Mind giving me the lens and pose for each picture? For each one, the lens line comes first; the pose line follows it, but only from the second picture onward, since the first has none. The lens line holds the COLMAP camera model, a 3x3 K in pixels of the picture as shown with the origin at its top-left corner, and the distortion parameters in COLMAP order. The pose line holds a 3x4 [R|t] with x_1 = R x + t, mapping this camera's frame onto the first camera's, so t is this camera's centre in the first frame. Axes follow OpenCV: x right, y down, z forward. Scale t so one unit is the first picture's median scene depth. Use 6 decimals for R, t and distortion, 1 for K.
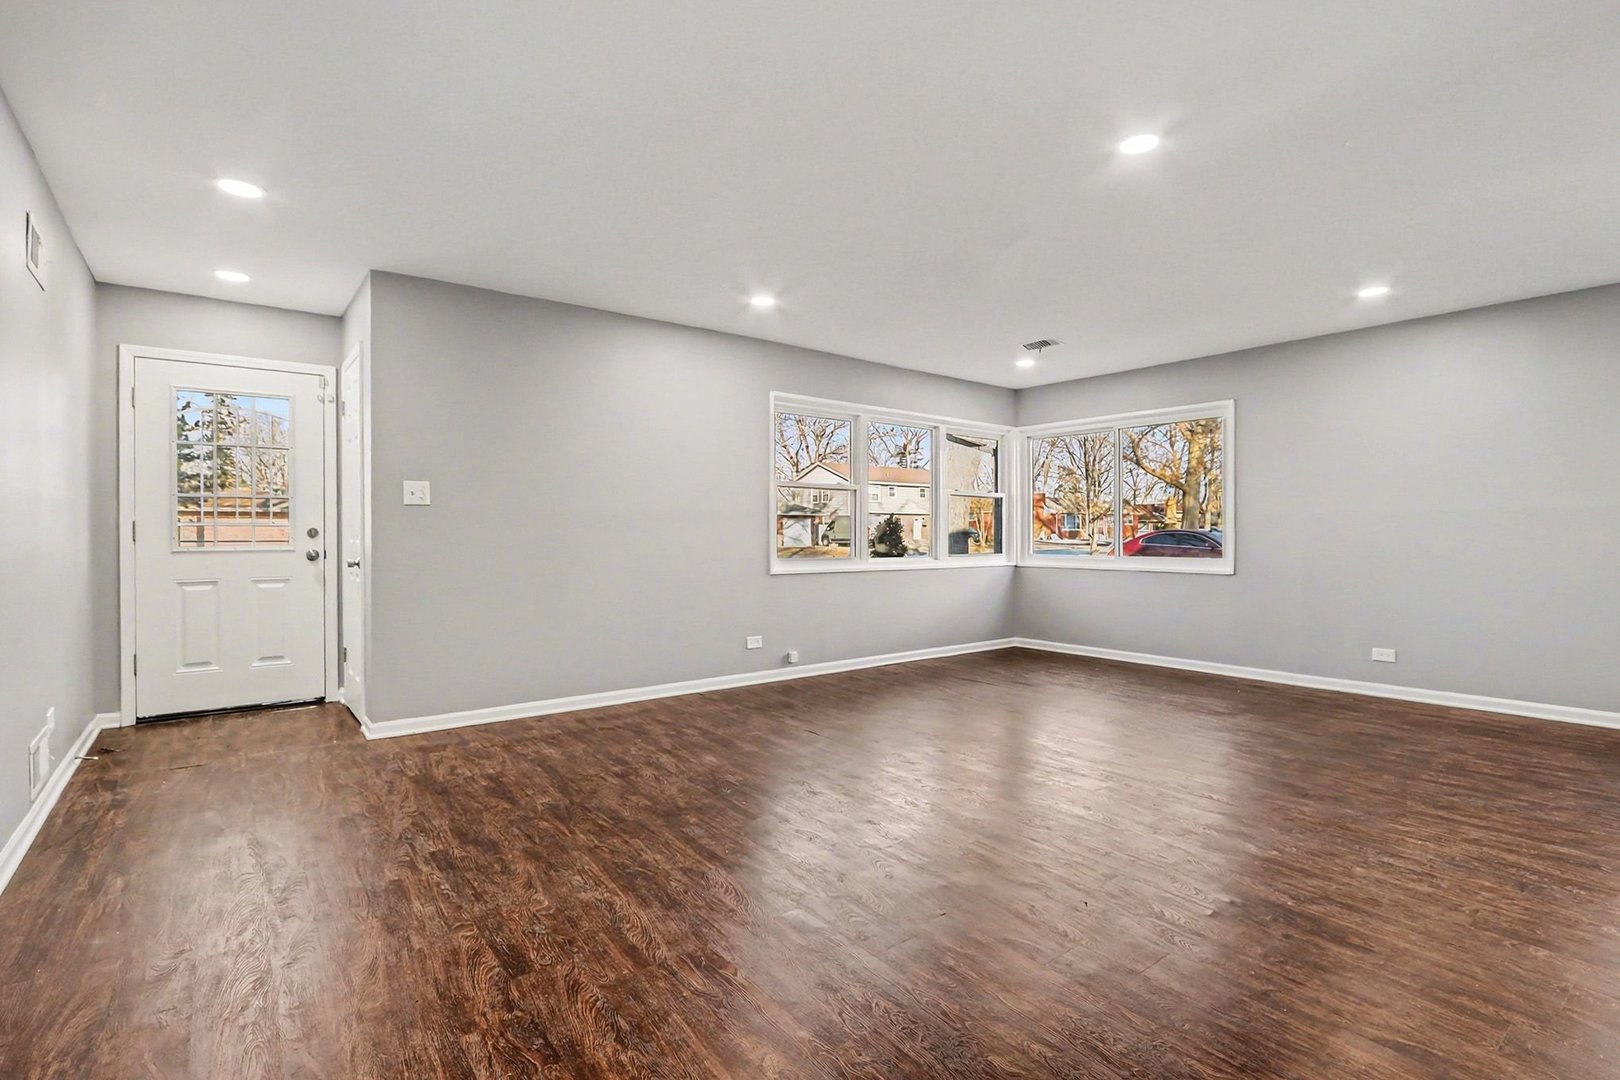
lens RADIAL K [[746.1, 0, 801.8], [0, 746.1, 541.2], [0, 0, 1]] dist [-0.002042, -0.000138]
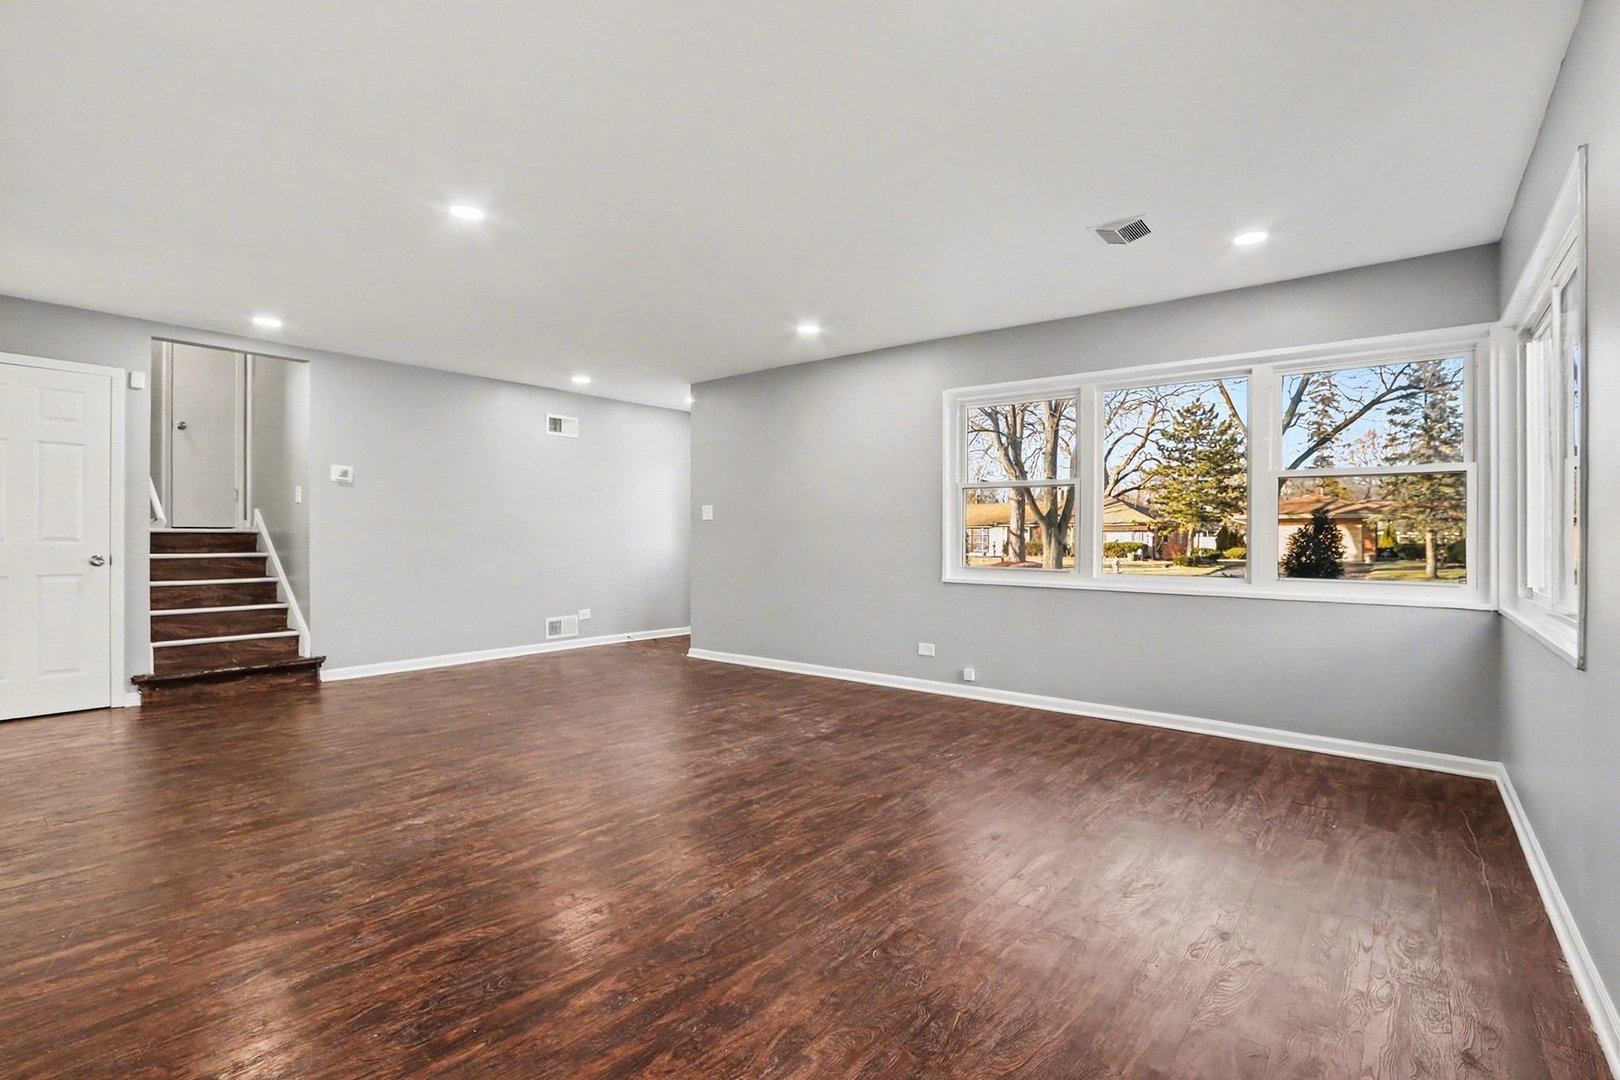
lens RADIAL K [[746.1, 0, 802.0], [0, 746.1, 537.3], [0, 0, 1]] dist [-0.002042, -0.000138]
pose [[0.230344, 0.003101, -0.973104, 1.635865], [-0.011985, 0.999928, 0.000350, -0.020301], [0.973035, 0.011582, 0.230365, 1.170386]]
